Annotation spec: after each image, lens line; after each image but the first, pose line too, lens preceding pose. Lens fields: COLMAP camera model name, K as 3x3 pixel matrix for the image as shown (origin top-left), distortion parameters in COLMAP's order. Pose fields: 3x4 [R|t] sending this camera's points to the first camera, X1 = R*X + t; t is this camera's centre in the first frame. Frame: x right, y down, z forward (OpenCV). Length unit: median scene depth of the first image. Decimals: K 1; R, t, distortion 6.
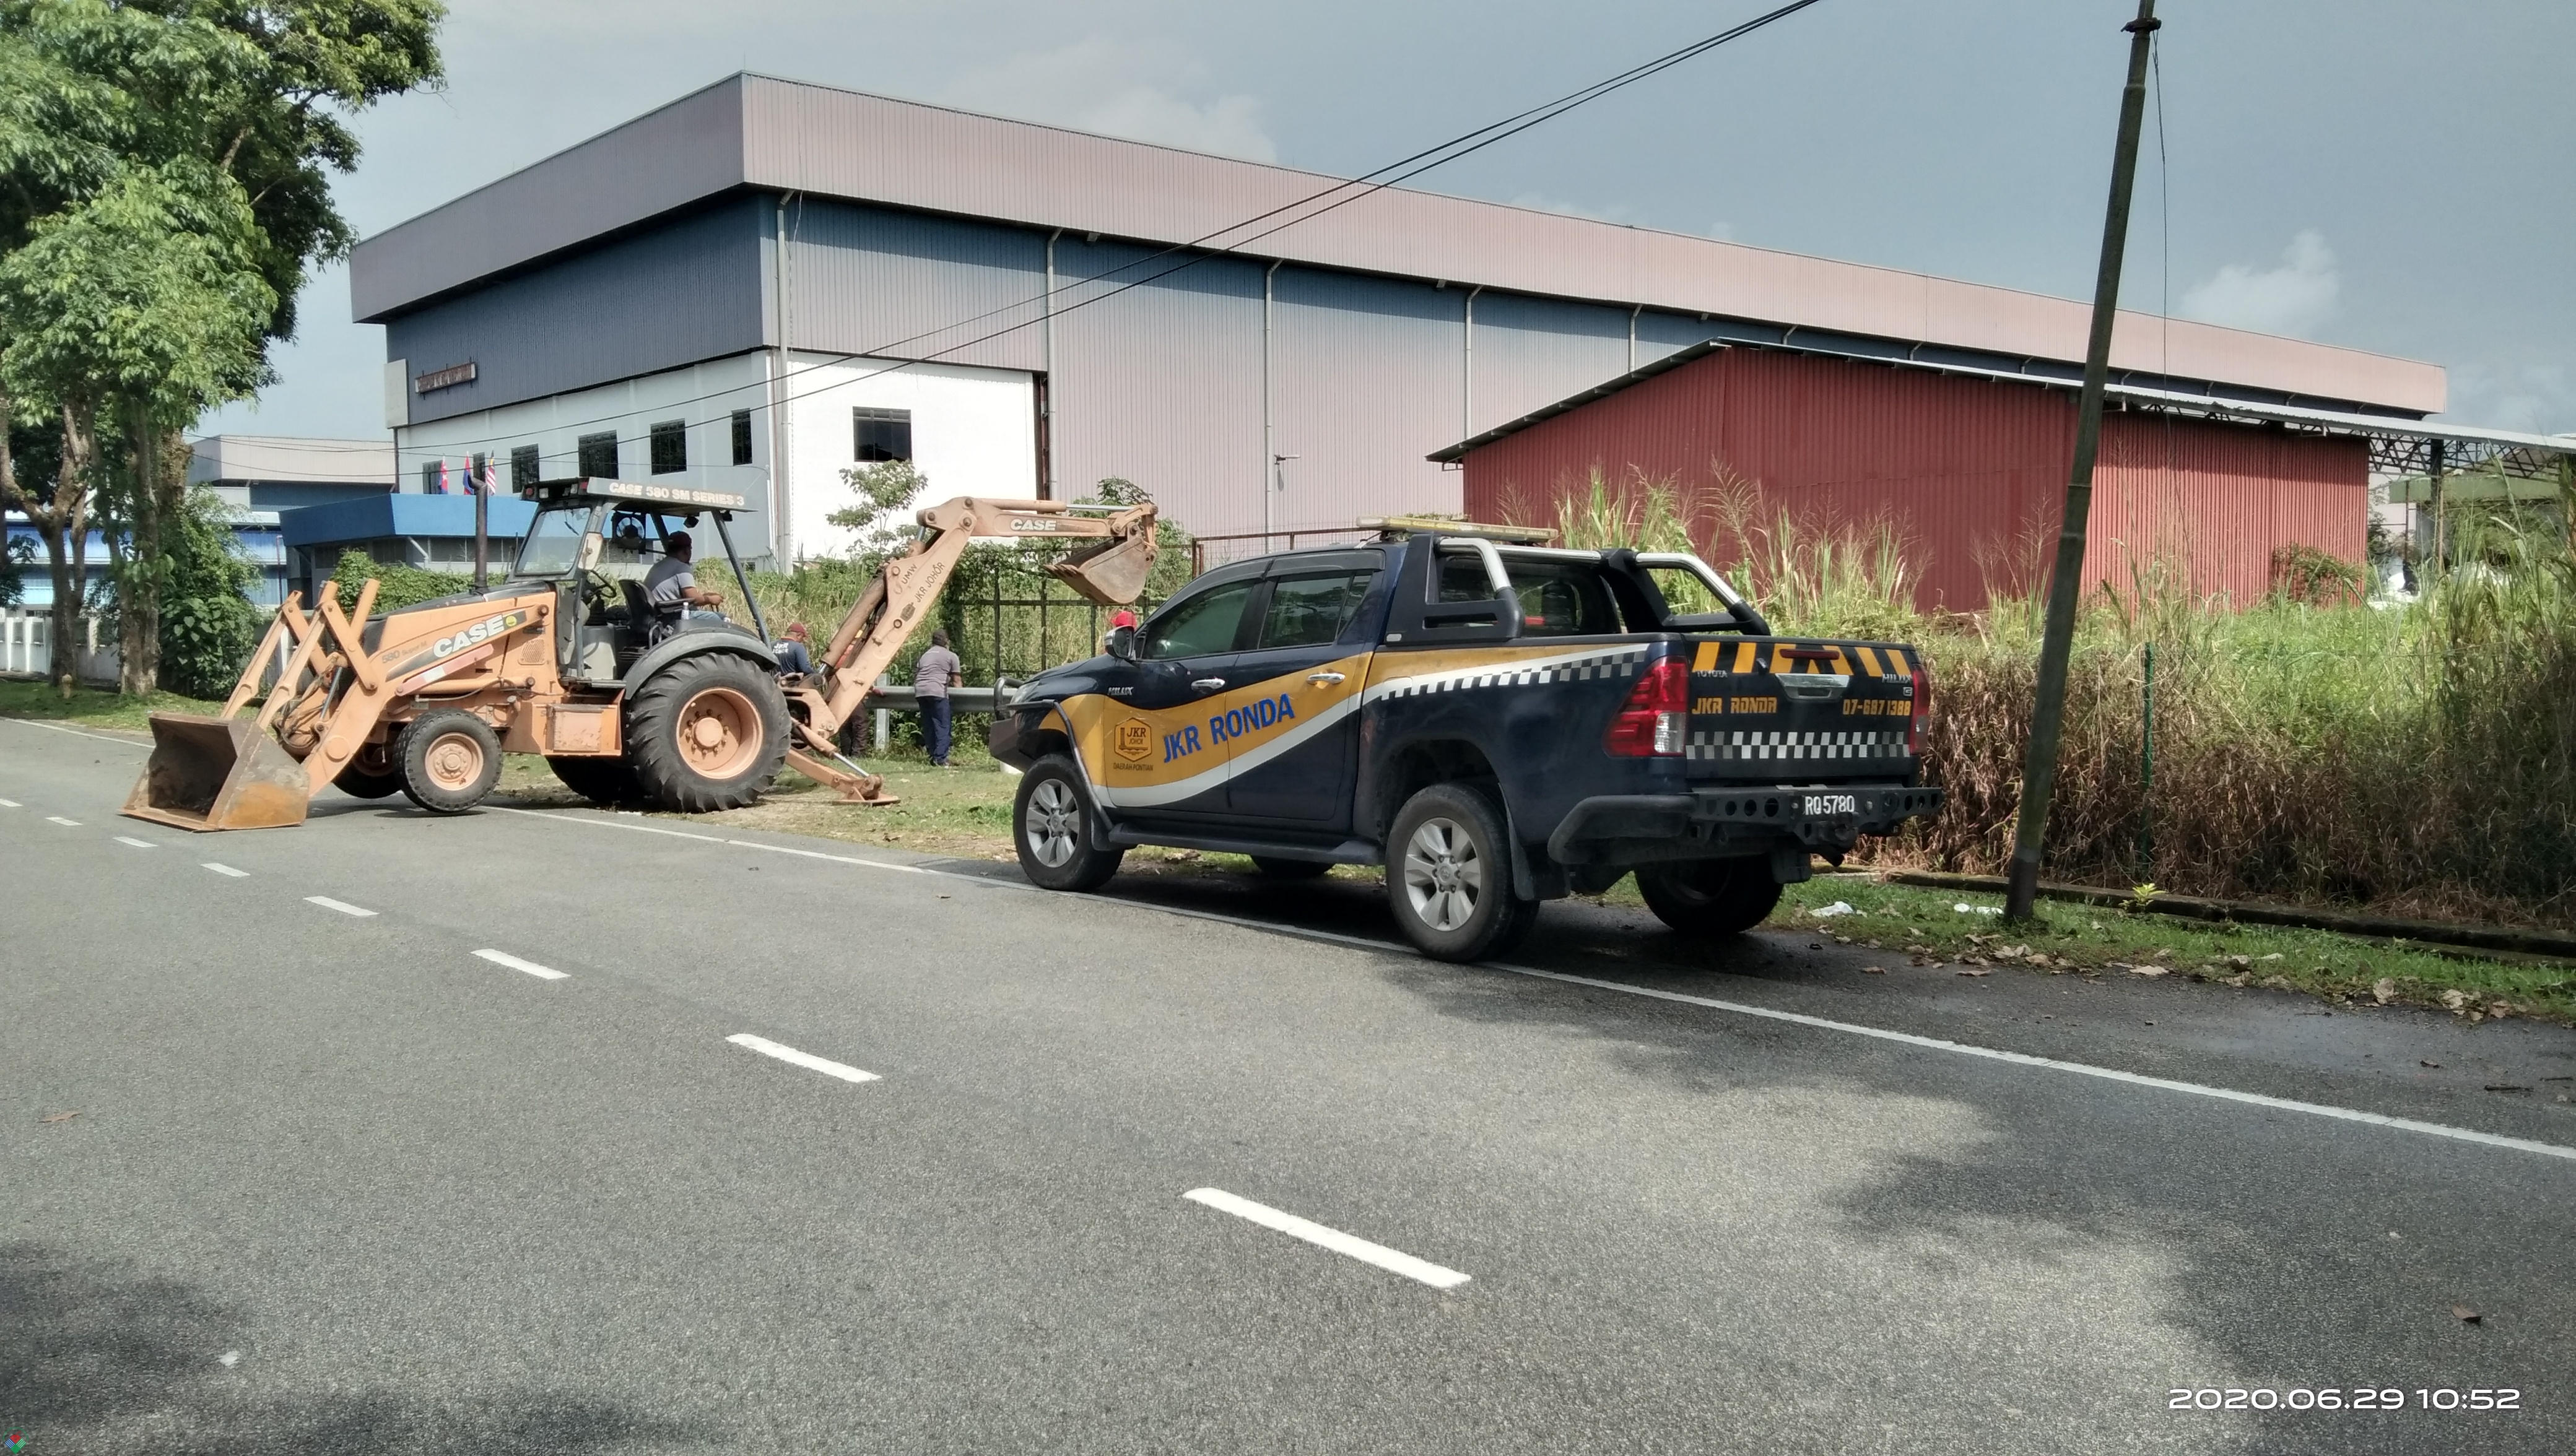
lens RADIAL K [[2185.7, 0, 1364.3], [0, 2185.7, 732.2], [0, 0, 1]] dist [0.099870, -0.269542]
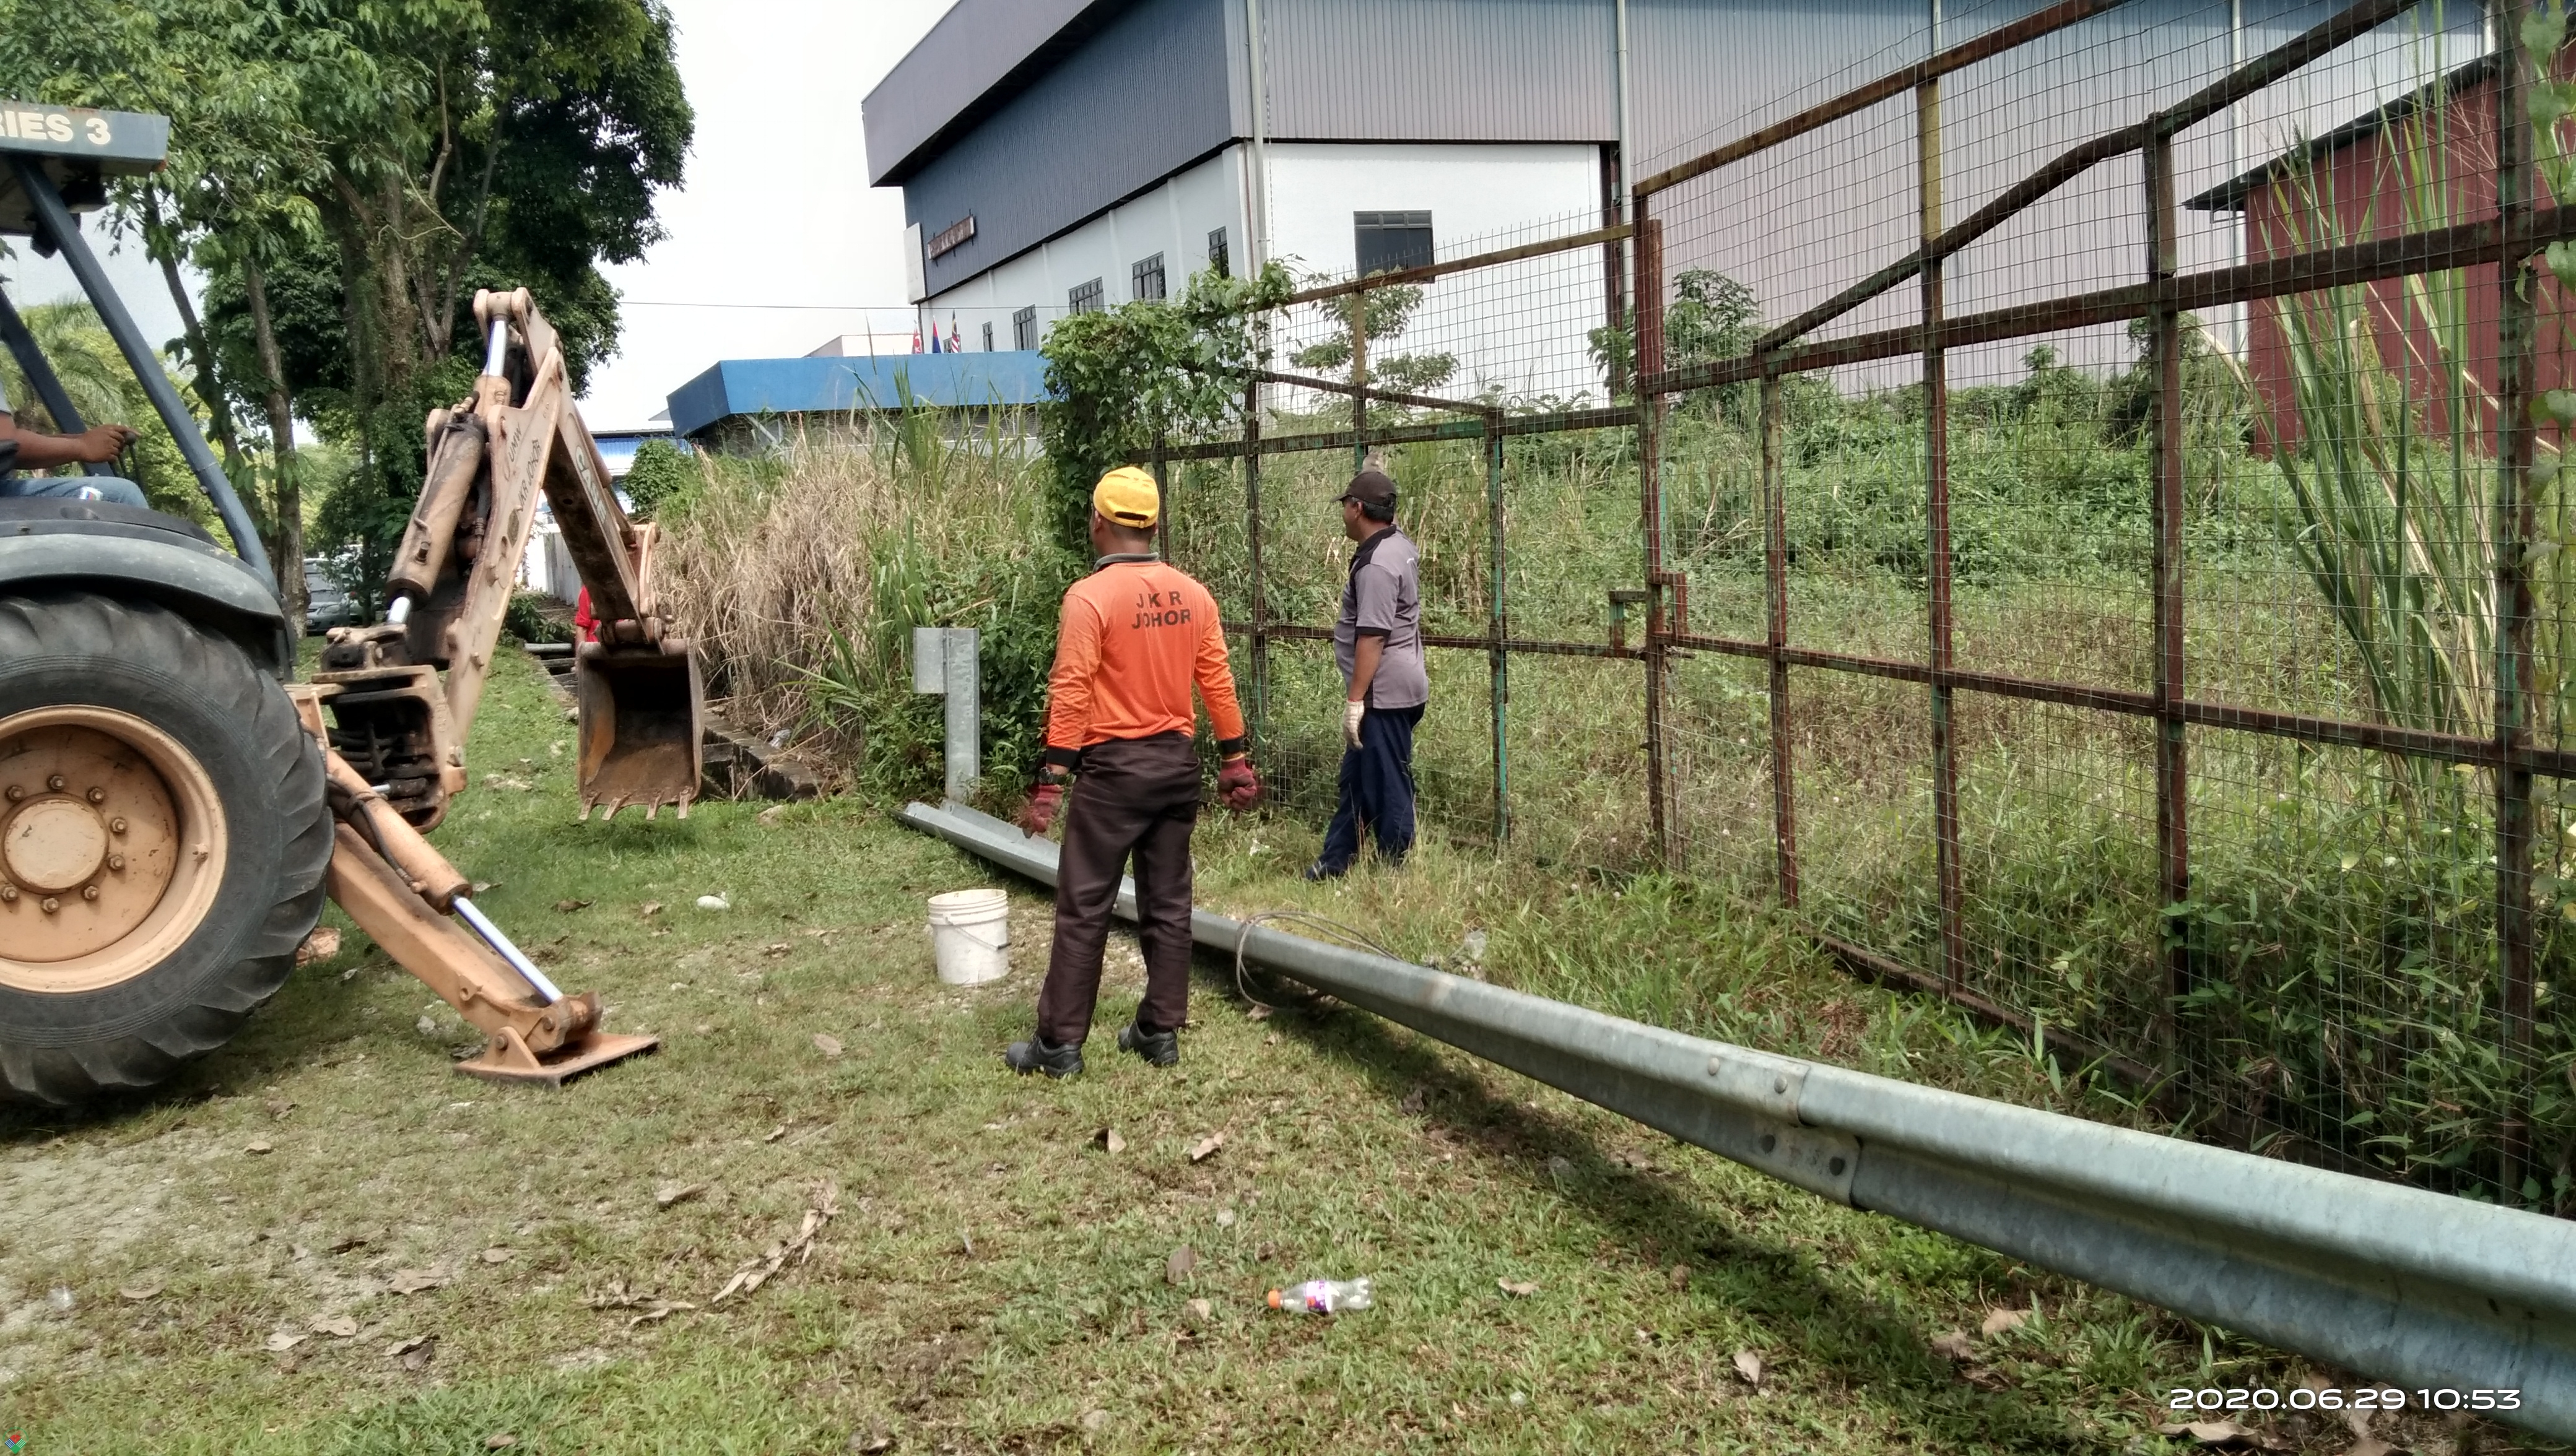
lens RADIAL K [[2265.0, 0, 1207.5], [0, 2265.0, 690.7], [0, 0, 1]] dist [0.073440, -0.001037]
pose [[0.933944, -0.016328, -0.357045, -0.005731], [0.030491, 0.998954, 0.034072, -0.014908], [0.356115, -0.042708, 0.933465, 0.308633]]
